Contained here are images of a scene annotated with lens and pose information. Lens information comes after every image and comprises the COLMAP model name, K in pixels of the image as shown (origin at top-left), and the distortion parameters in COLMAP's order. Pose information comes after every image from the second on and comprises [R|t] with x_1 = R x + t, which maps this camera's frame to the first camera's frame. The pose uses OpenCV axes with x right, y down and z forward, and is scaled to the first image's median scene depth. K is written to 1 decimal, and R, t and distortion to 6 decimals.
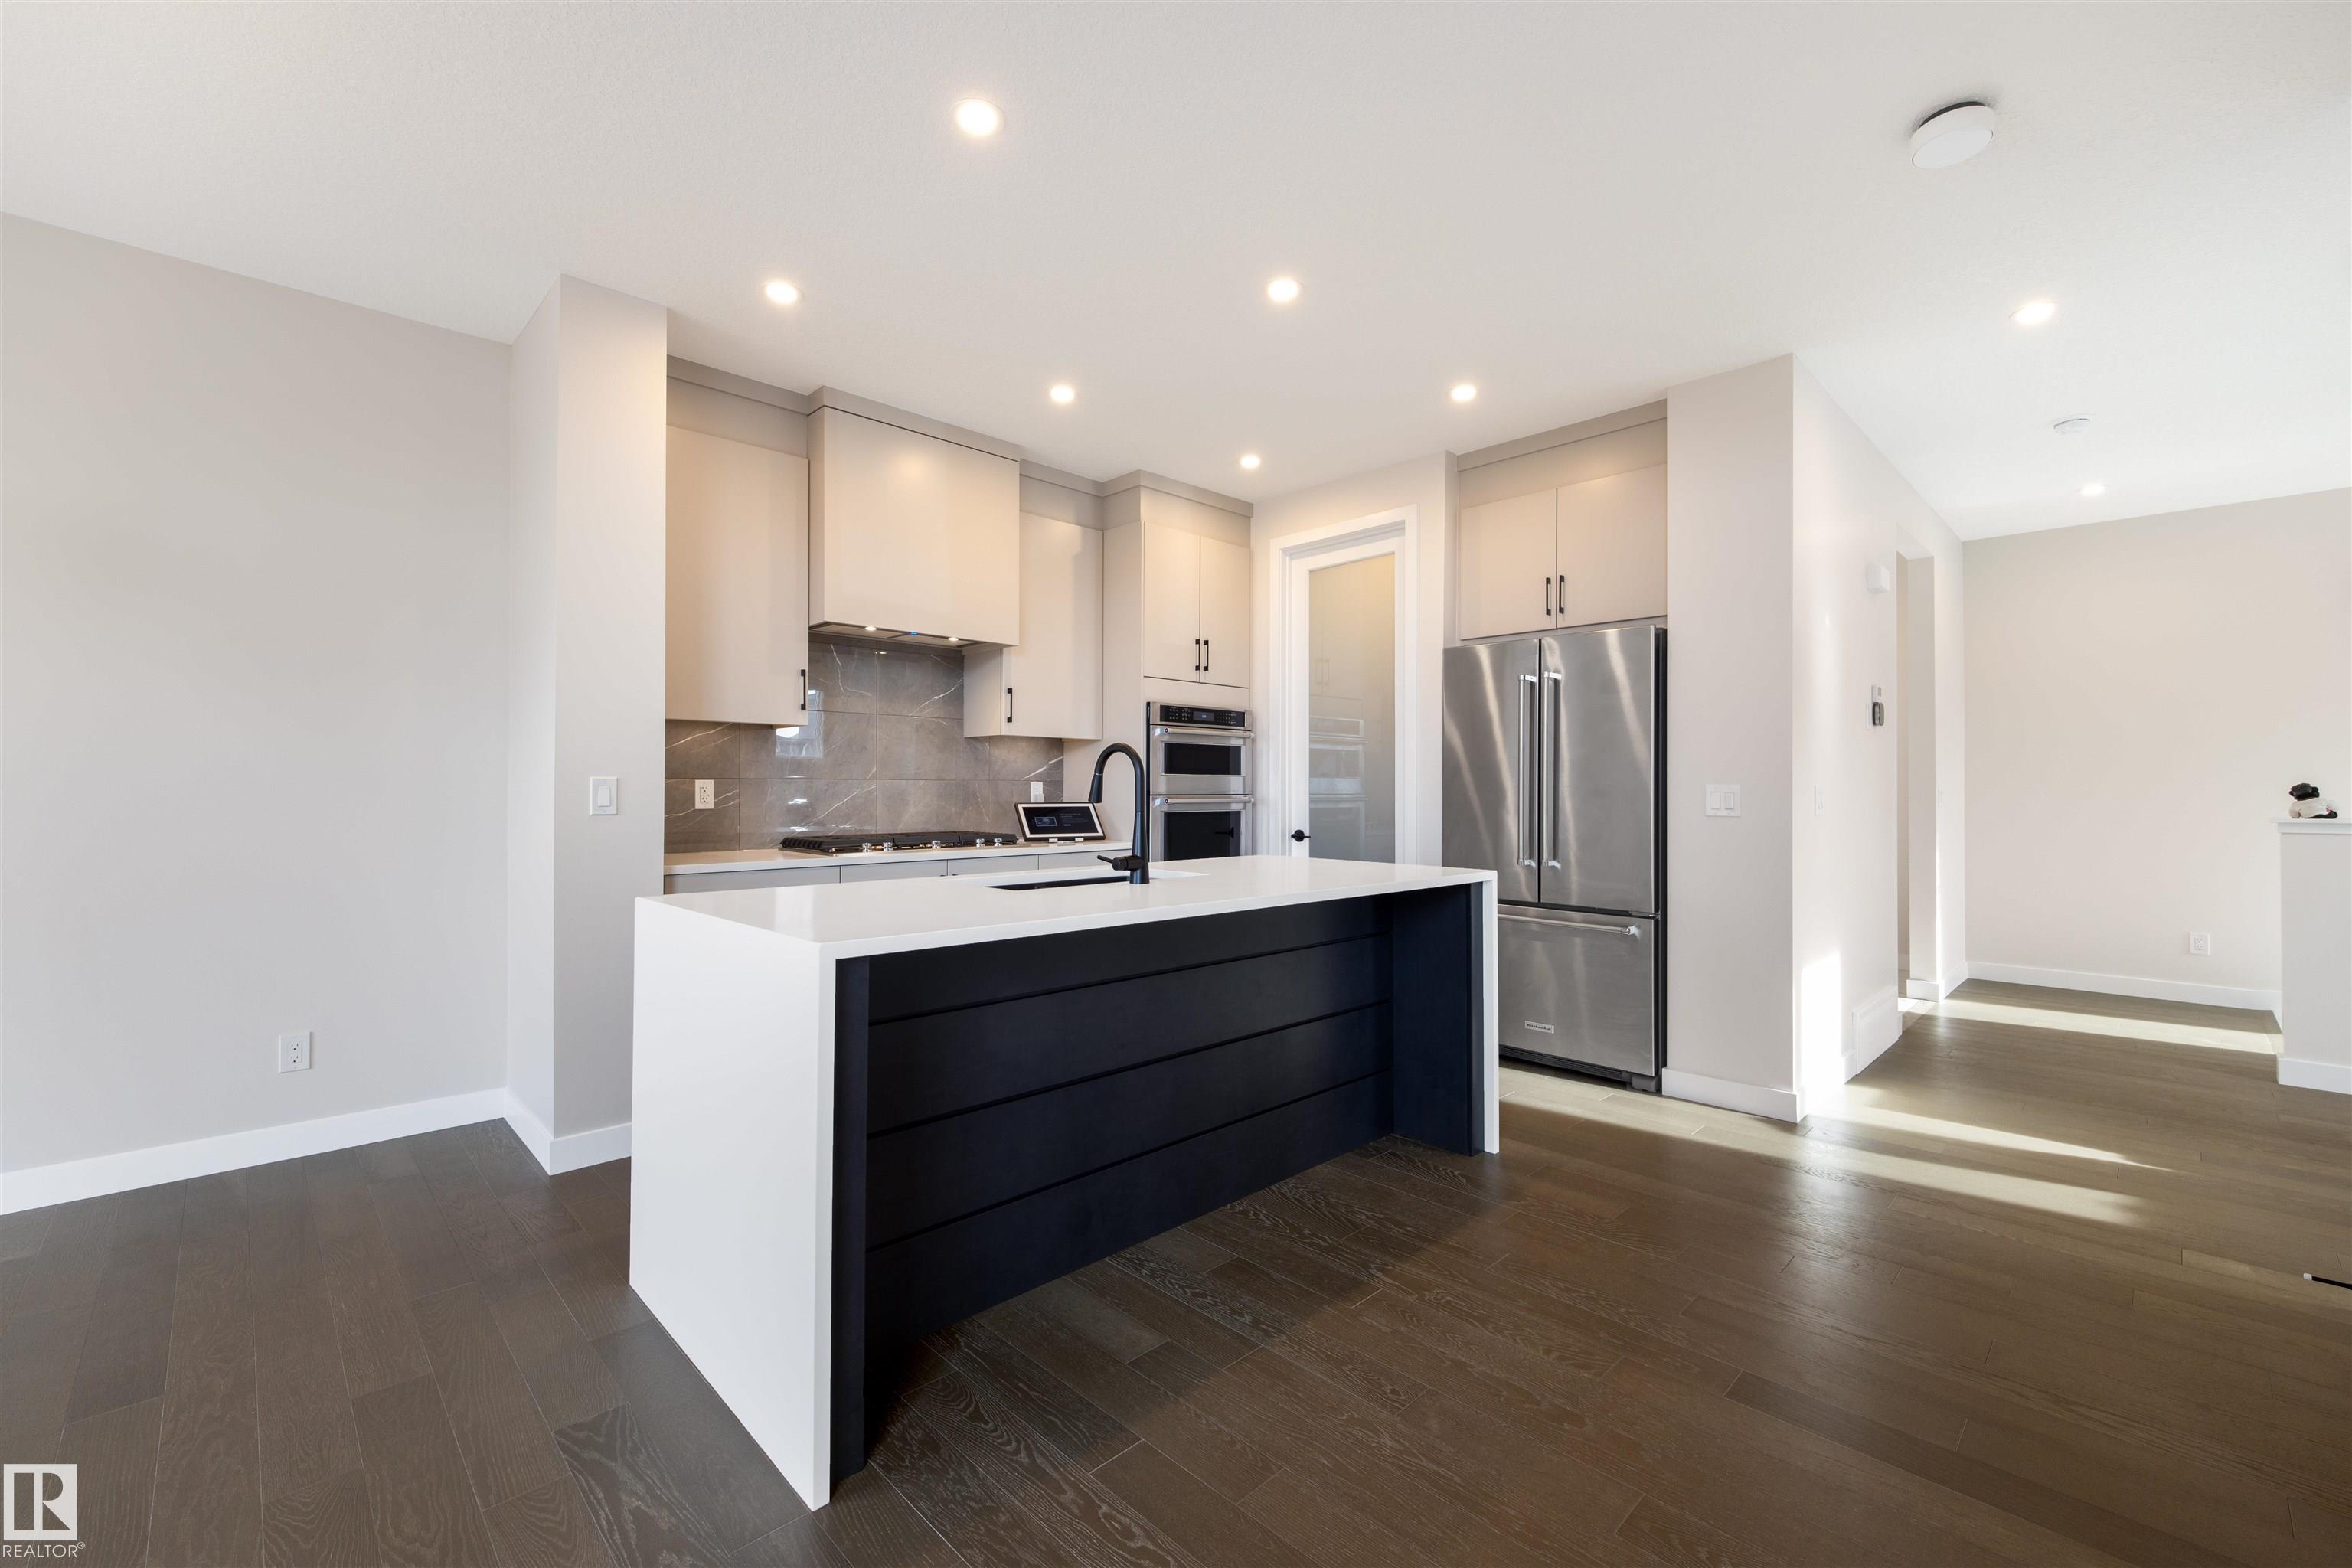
lens RADIAL K [[956.7, 0, 1164.4], [0, 956.7, 789.8], [0, 0, 1]] dist [-0.000943, 0.000077]
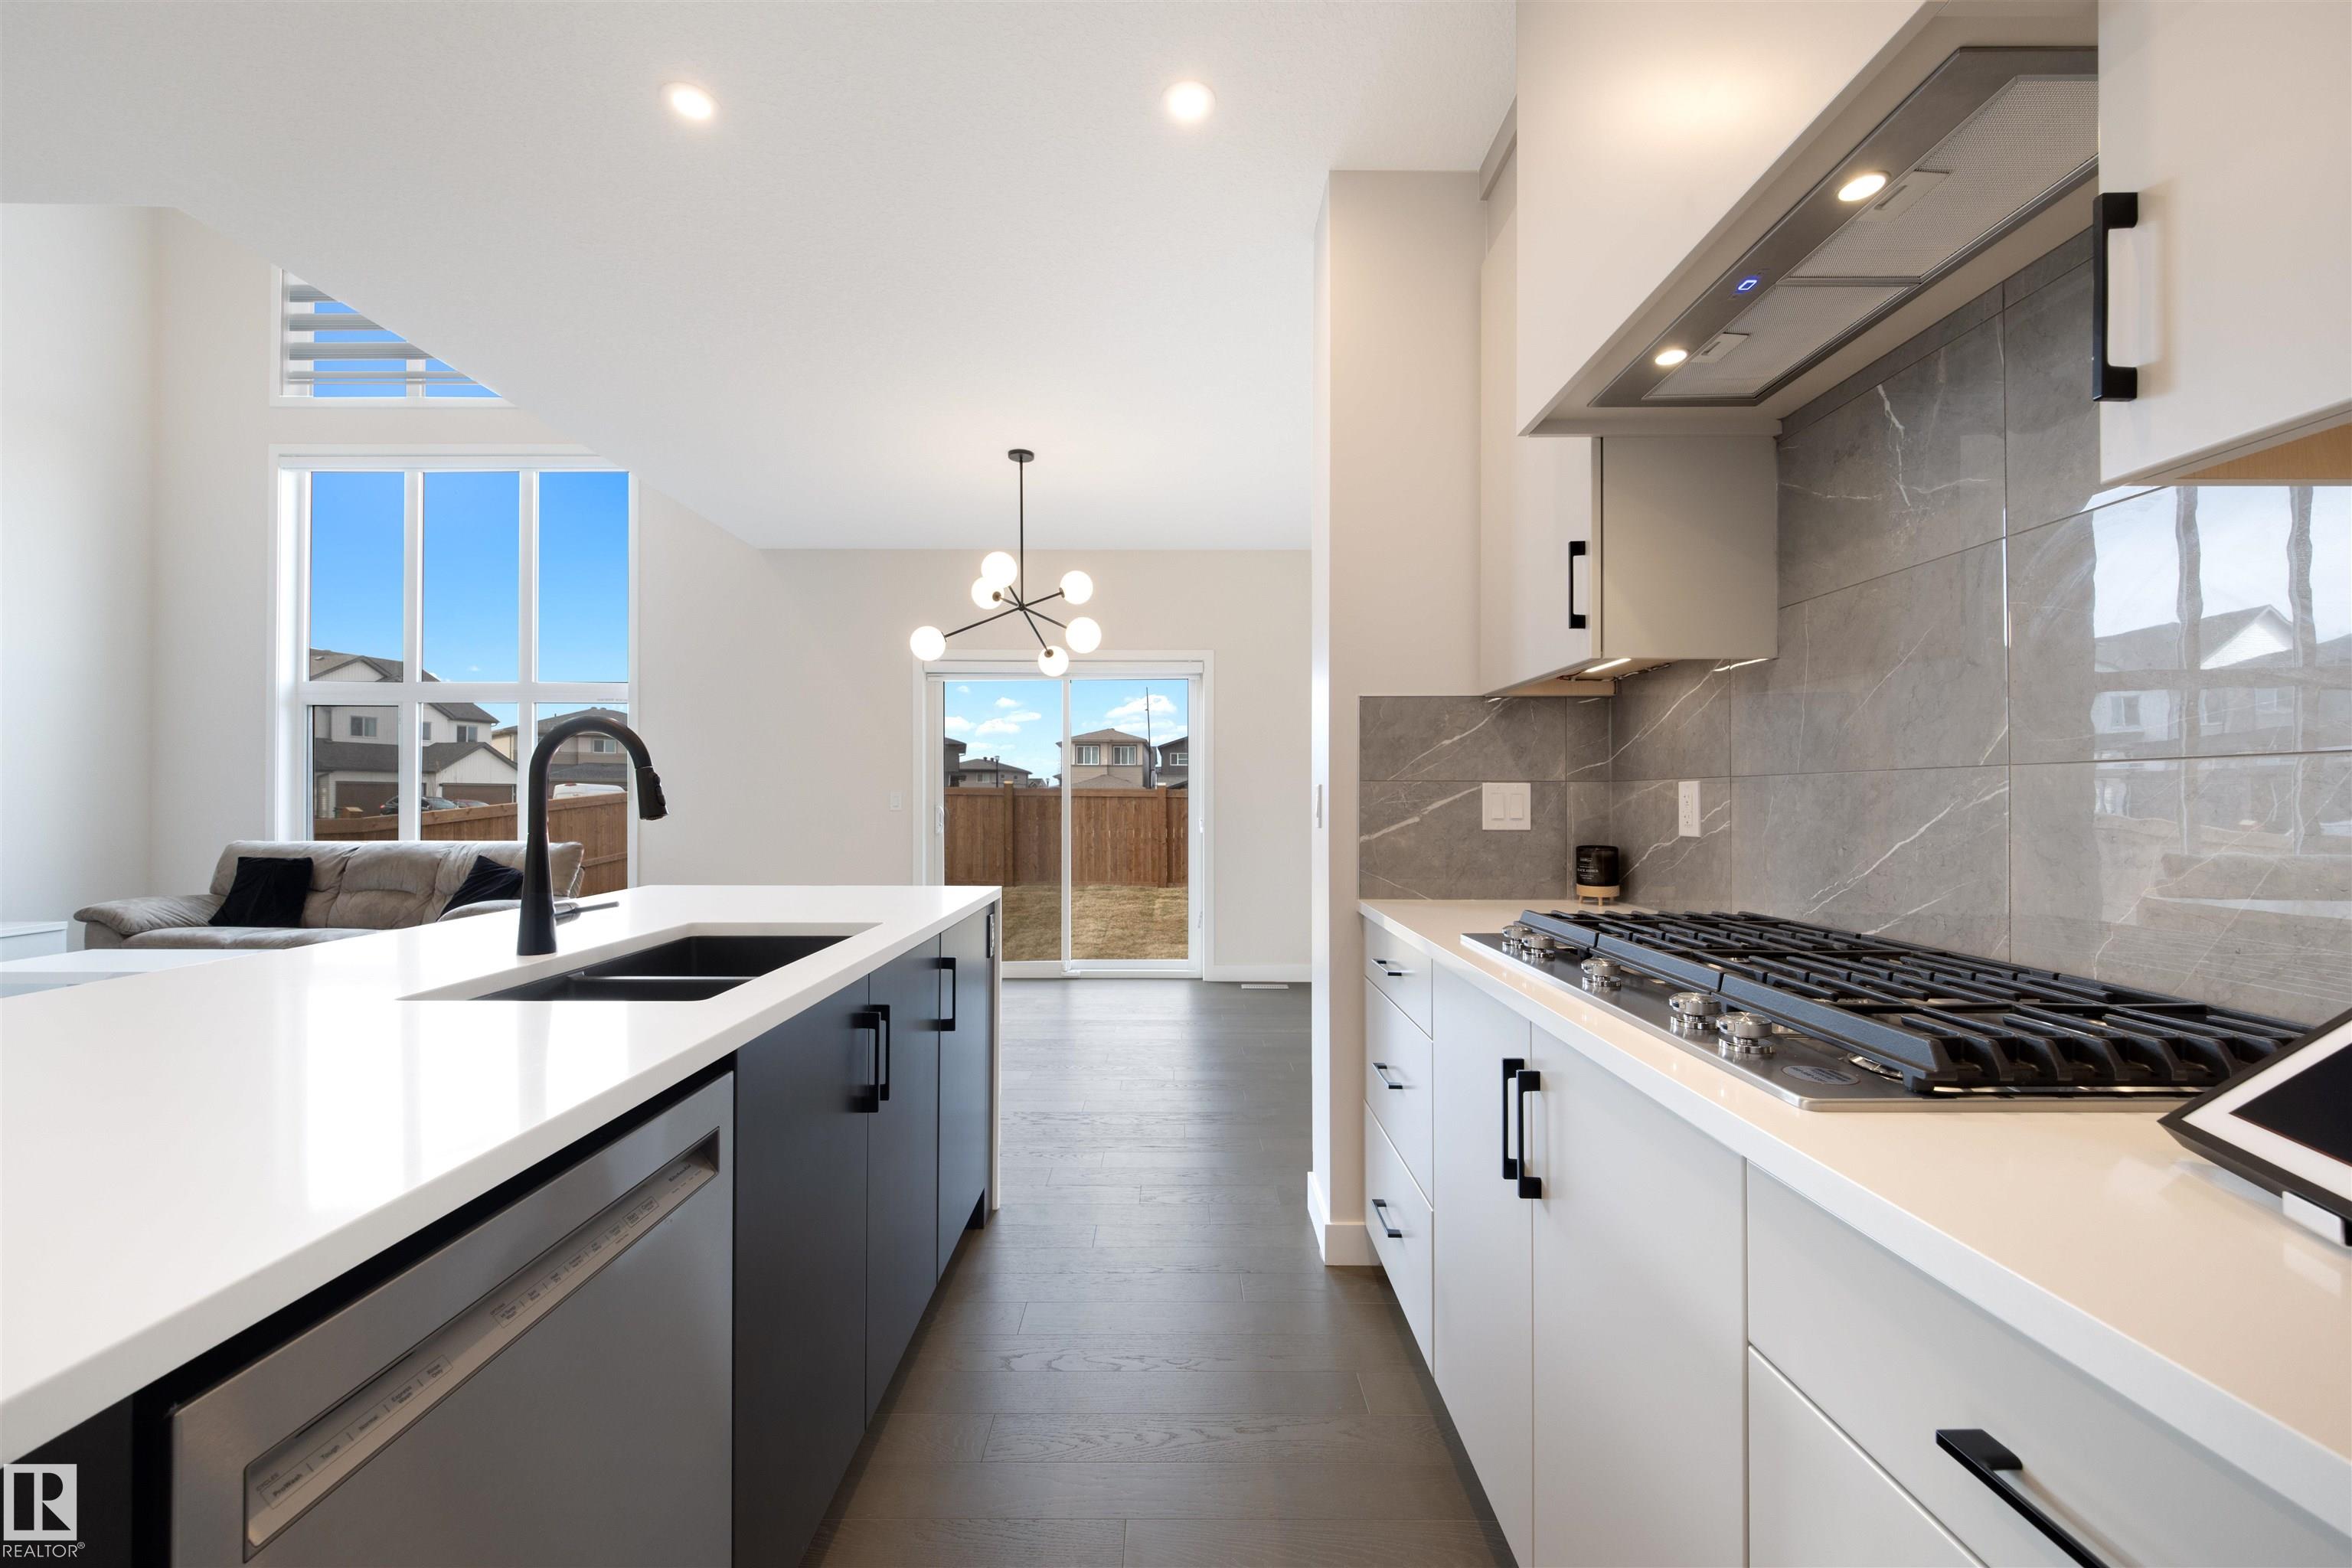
lens RADIAL K [[912.1, 0, 1166.3], [0, 912.1, 788.8], [0, 0, 1]] dist [0.007285, -0.000413]
pose [[-0.696317, -0.010869, -0.717652, 0.063806], [-0.003901, 0.999928, -0.011359, 0.000130], [0.717724, -0.005110, -0.696309, 0.992904]]
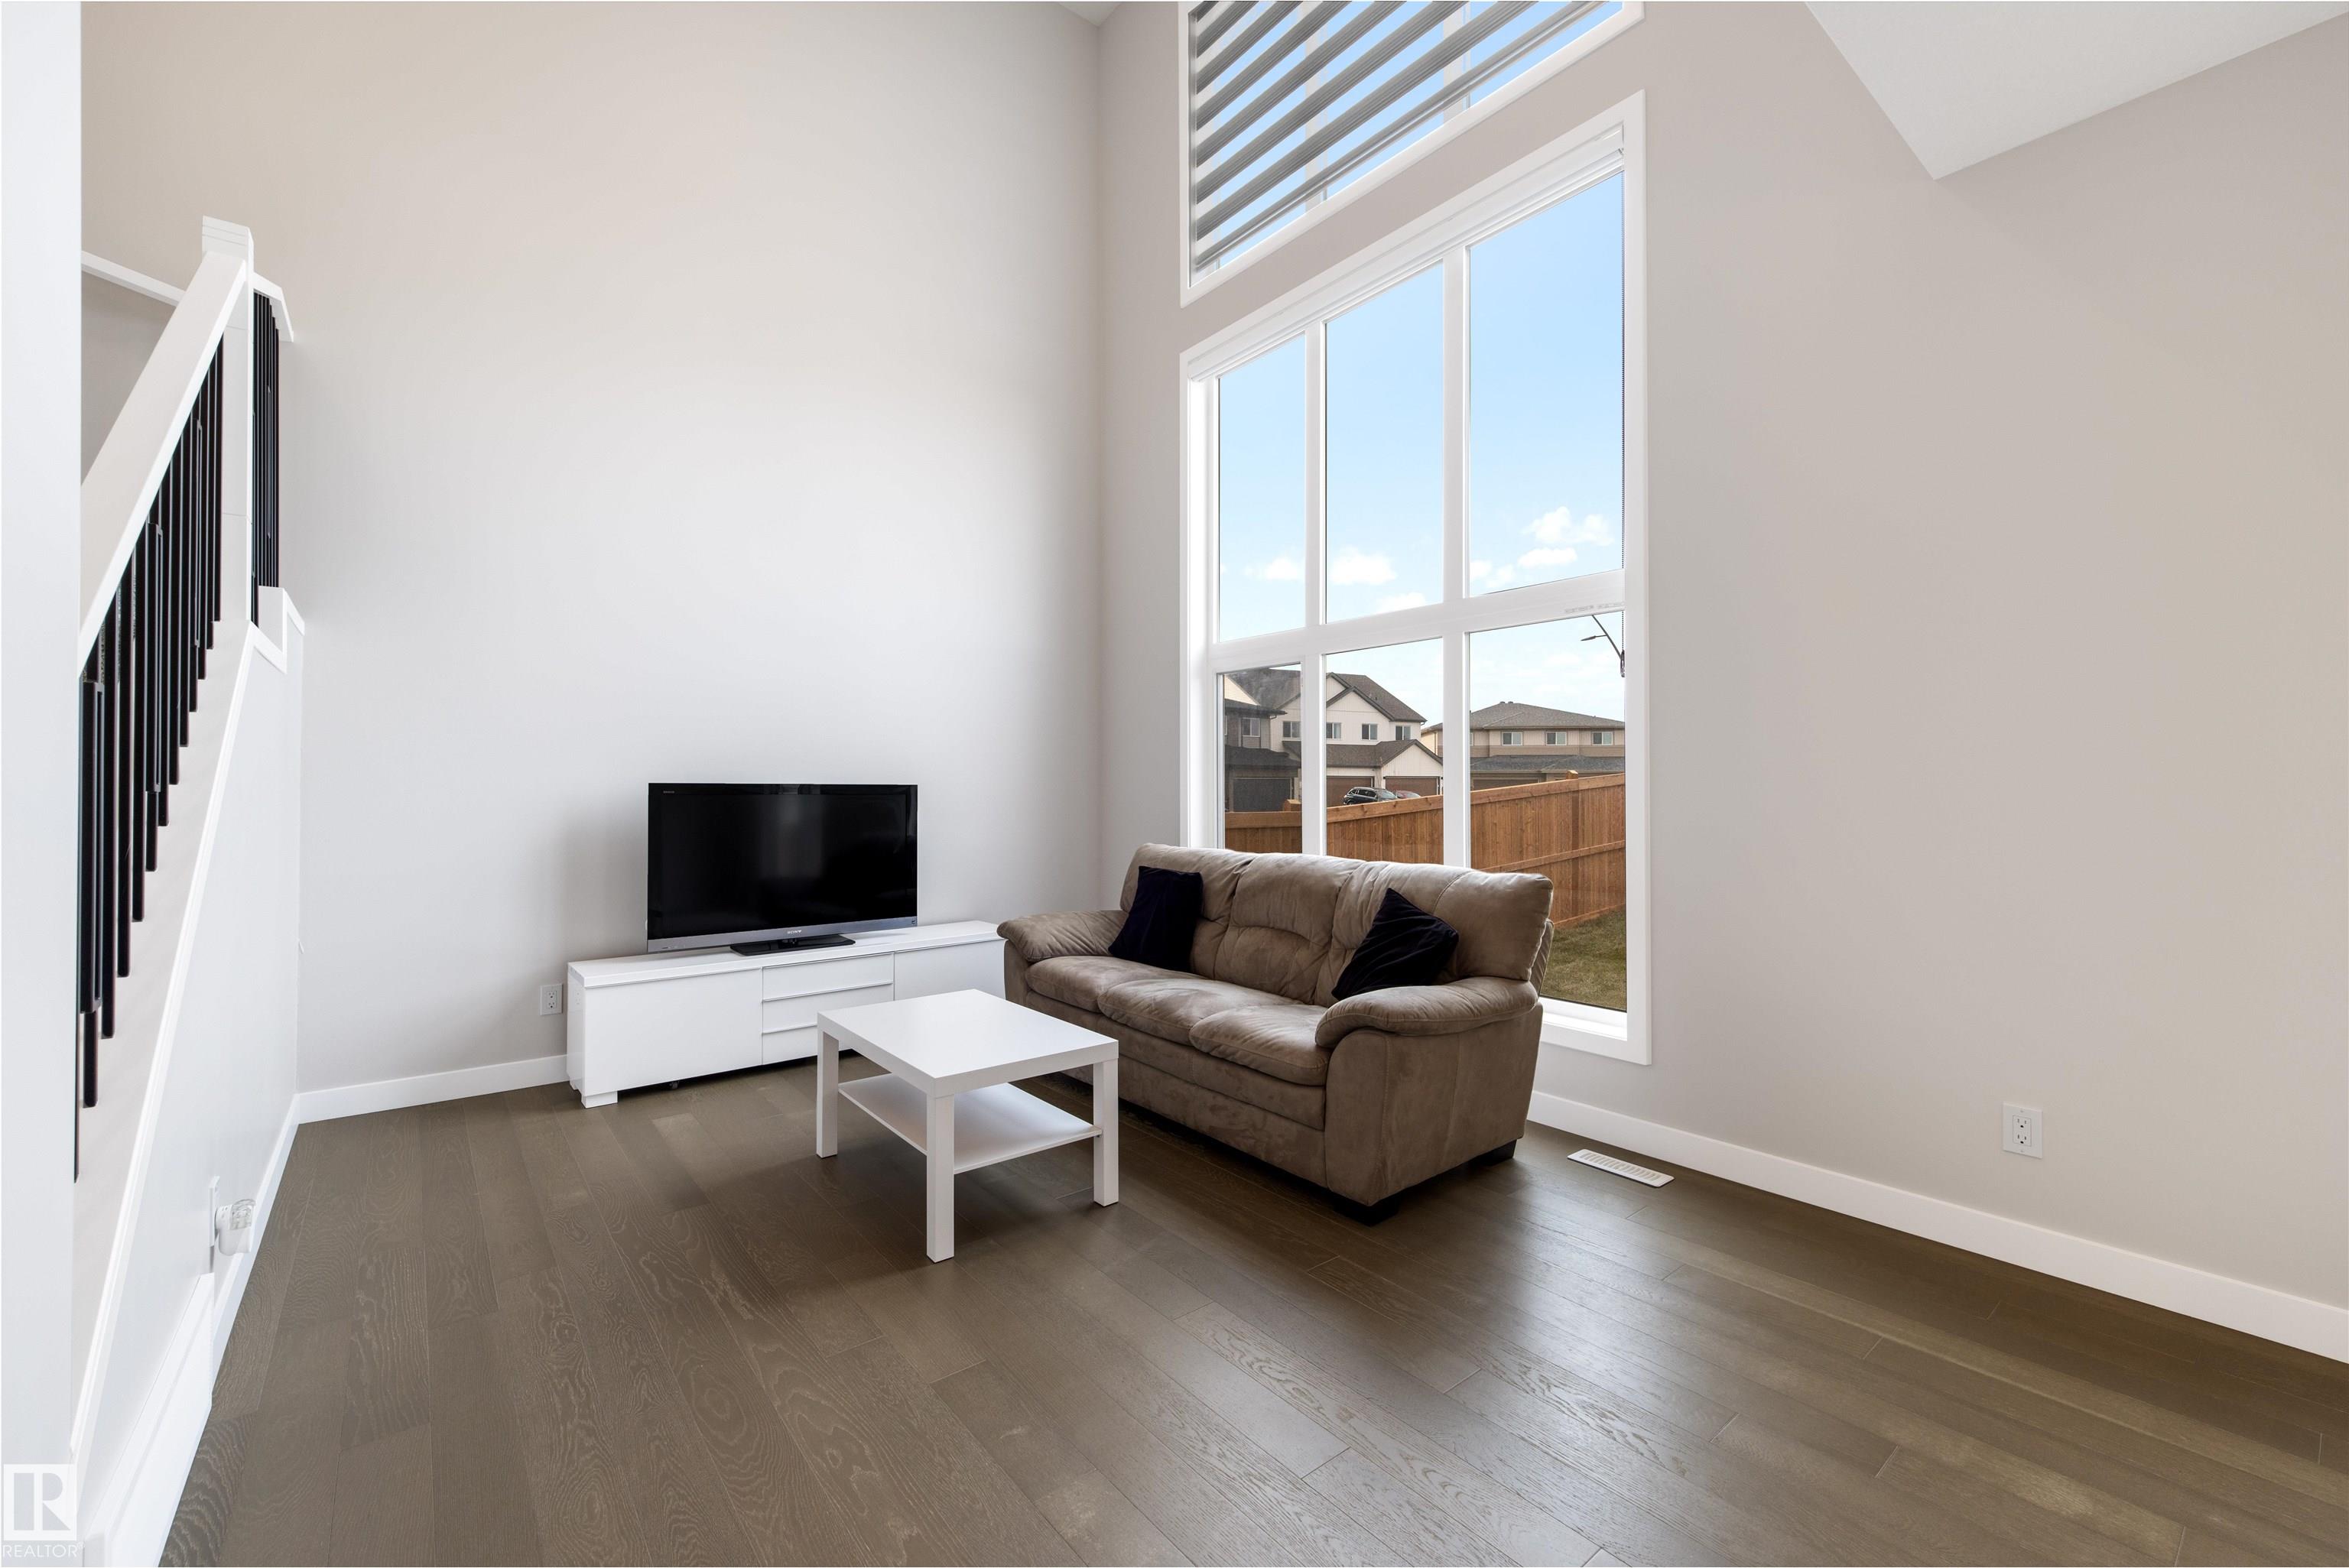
lens RADIAL K [[955.4, 0, 1173.1], [0, 955.4, 790.6], [0, 0, 1]] dist [-0.000943, 0.000077]
pose [[-0.996006, -0.003689, 0.089211, -0.070512], [-0.003405, 0.999989, 0.003335, 0.001581], [-0.089222, 0.003018, -0.996007, 0.258223]]
